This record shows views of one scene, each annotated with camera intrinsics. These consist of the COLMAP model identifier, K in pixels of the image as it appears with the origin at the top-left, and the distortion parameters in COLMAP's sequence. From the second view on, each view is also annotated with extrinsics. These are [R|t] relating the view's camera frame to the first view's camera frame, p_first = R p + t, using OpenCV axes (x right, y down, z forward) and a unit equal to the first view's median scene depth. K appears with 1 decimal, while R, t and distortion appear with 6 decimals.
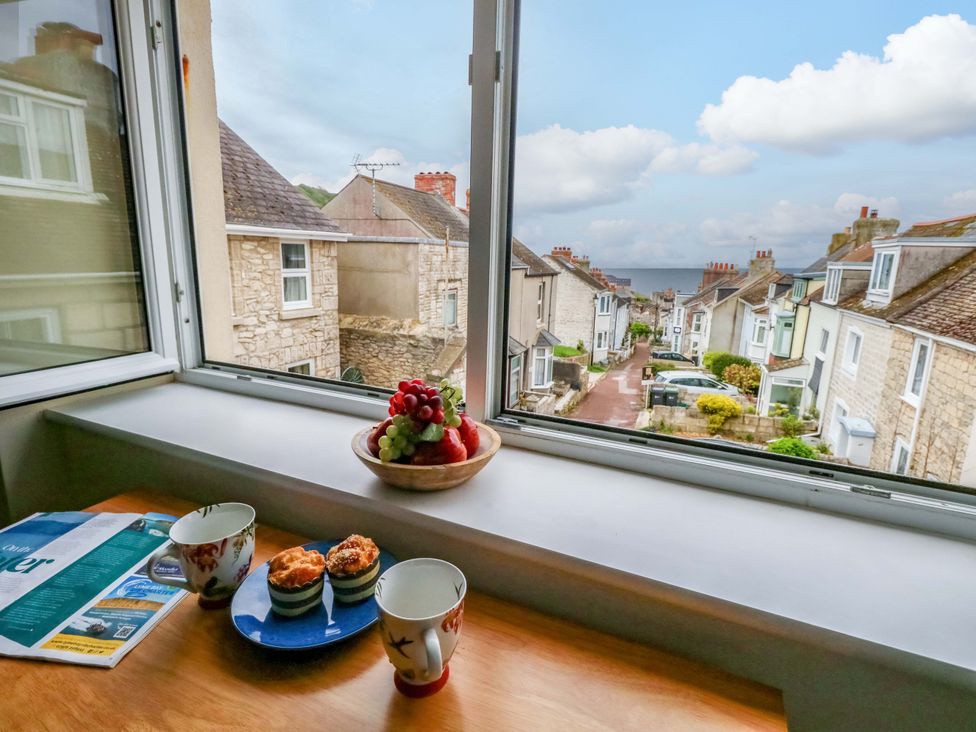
lens RADIAL K [[508.9, 0, 493.1], [0, 508.9, 359.1], [0, 0, 1]] dist [0.007015, -0.001721]
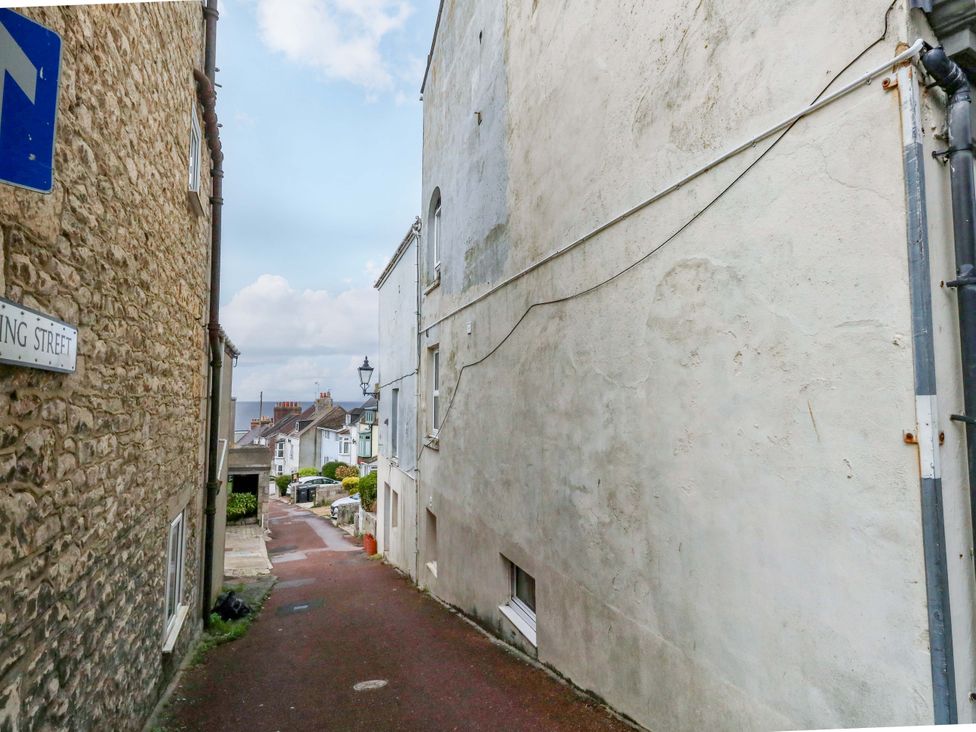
lens RADIAL K [[507.3, 0, 485.6], [0, 507.3, 365.1], [0, 0, 1]] dist [-0.001960, -0.000061]
pose [[0.649629, 0.024783, 0.759848, -0.476393], [0.168299, 0.969983, -0.175523, 0.064258], [-0.741389, 0.241906, 0.625958, -0.420950]]
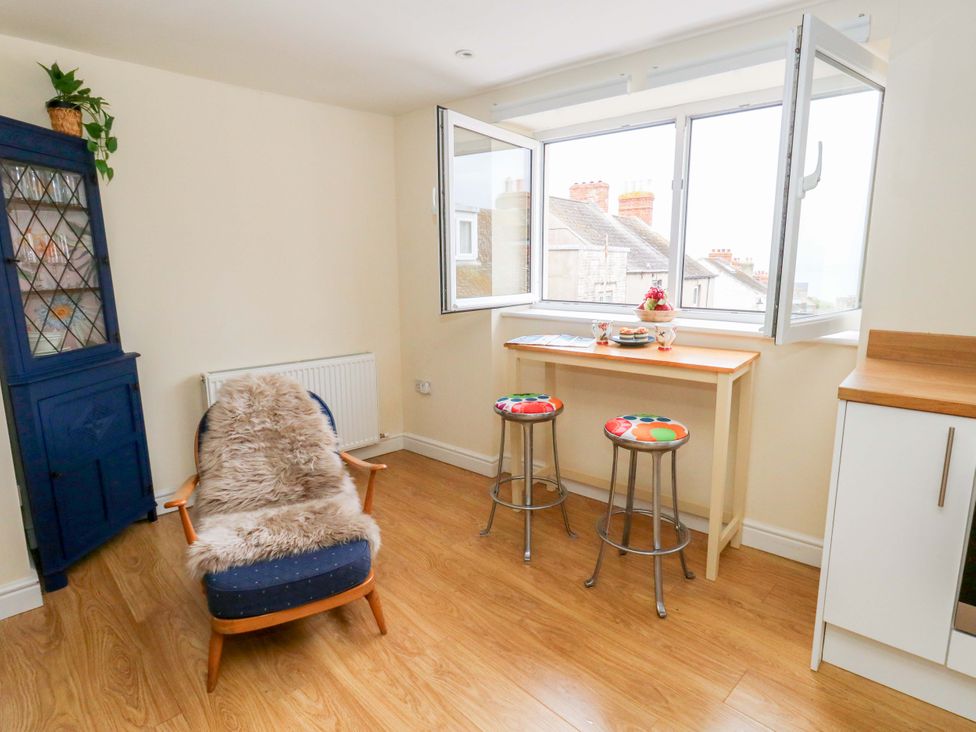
lens RADIAL K [[533.0, 0, 495.1], [0, 533.0, 356.6], [0, 0, 1]] dist [0.000488, -0.003620]
pose [[0.964757, 0.013924, -0.262773, -0.007632], [-0.021220, 0.999464, -0.024946, 0.018915], [0.262285, 0.029643, 0.964535, -0.080571]]
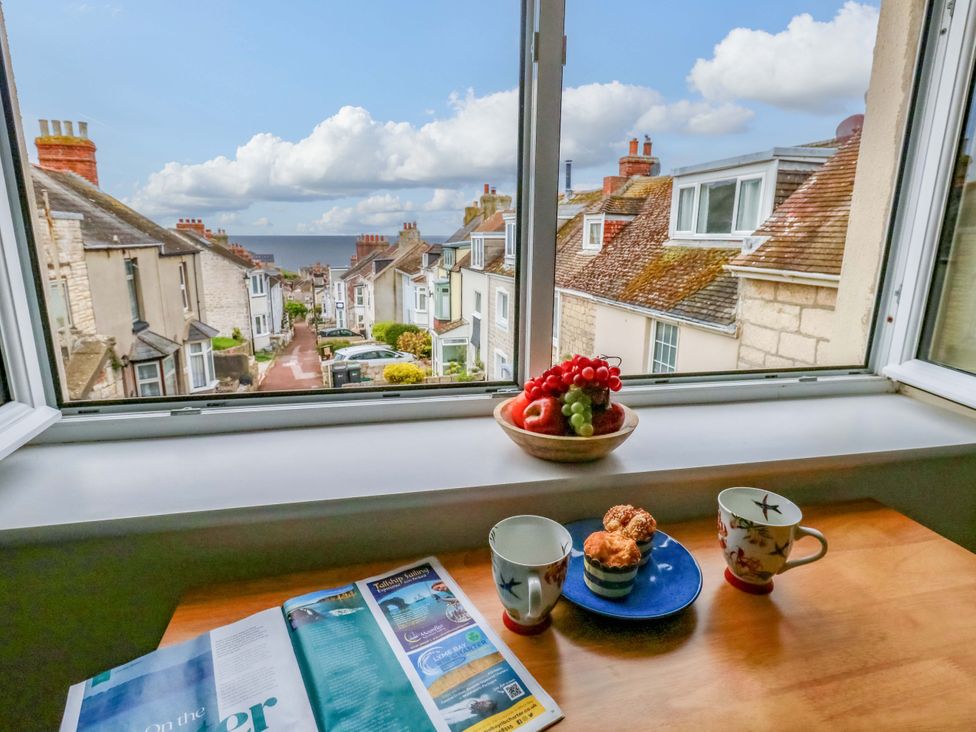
lens RADIAL K [[533.0, 0, 505.6], [0, 533.0, 358.6], [0, 0, 1]] dist [0.000488, -0.003620]
pose [[0.786640, -0.157359, 0.597022, -0.029592], [0.133234, 0.987457, 0.084718, -0.002054], [-0.602865, 0.012901, 0.797739, 0.007689]]
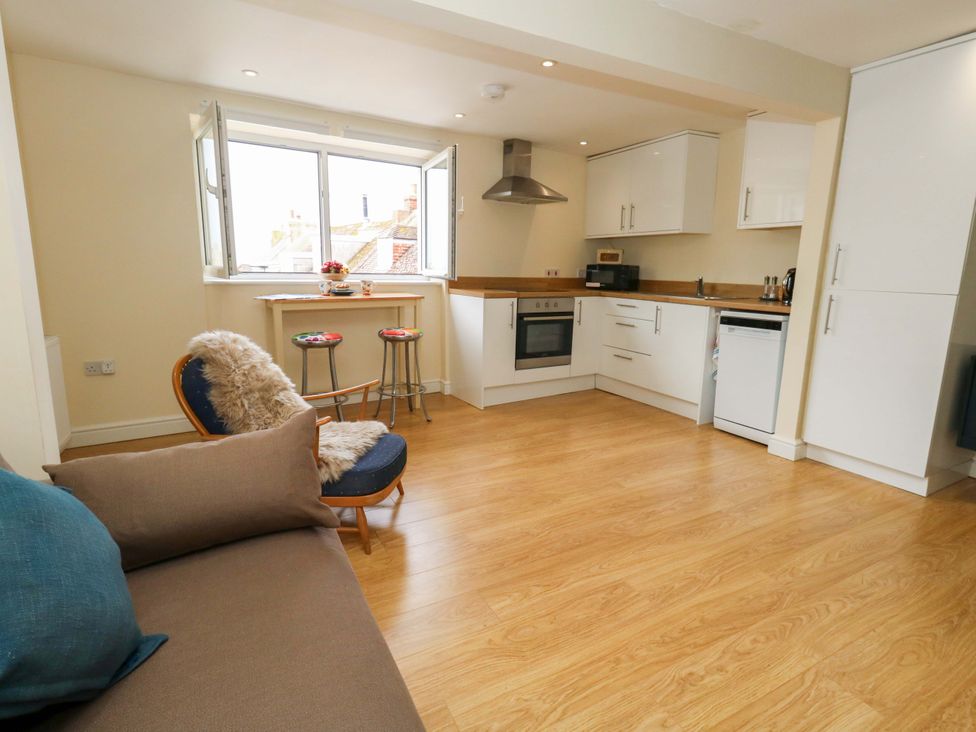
lens RADIAL K [[500.7, 0, 487.2], [0, 500.7, 357.1], [0, 0, 1]] dist [-0.003653, 0.001246]
pose [[0.543245, -0.171118, 0.821951, -0.116942], [0.161106, 0.982062, 0.097972, 0.024617], [-0.823972, 0.079198, 0.561069, -0.096588]]
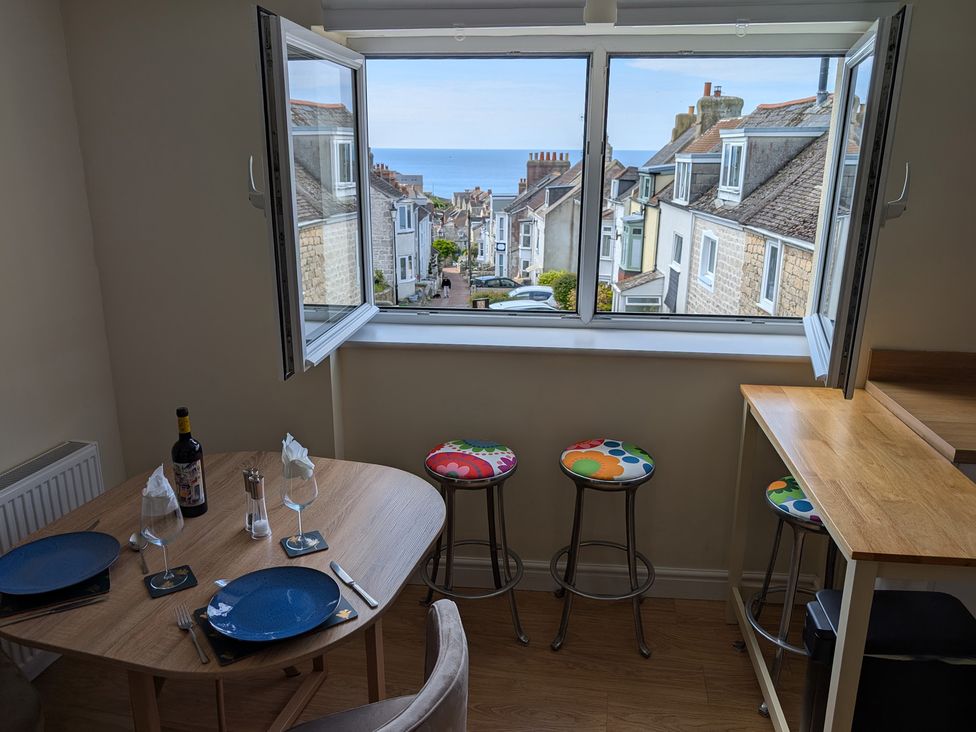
lens RADIAL K [[743.0, 0, 475.8], [0, 743.0, 367.7], [0, 0, 1]] dist [0.003425, -0.005303]
pose [[0.945474, -0.120198, 0.302705, -0.055508], [0.091815, 0.990079, 0.106363, -0.001556], [-0.312487, -0.072771, 0.947131, -0.066512]]
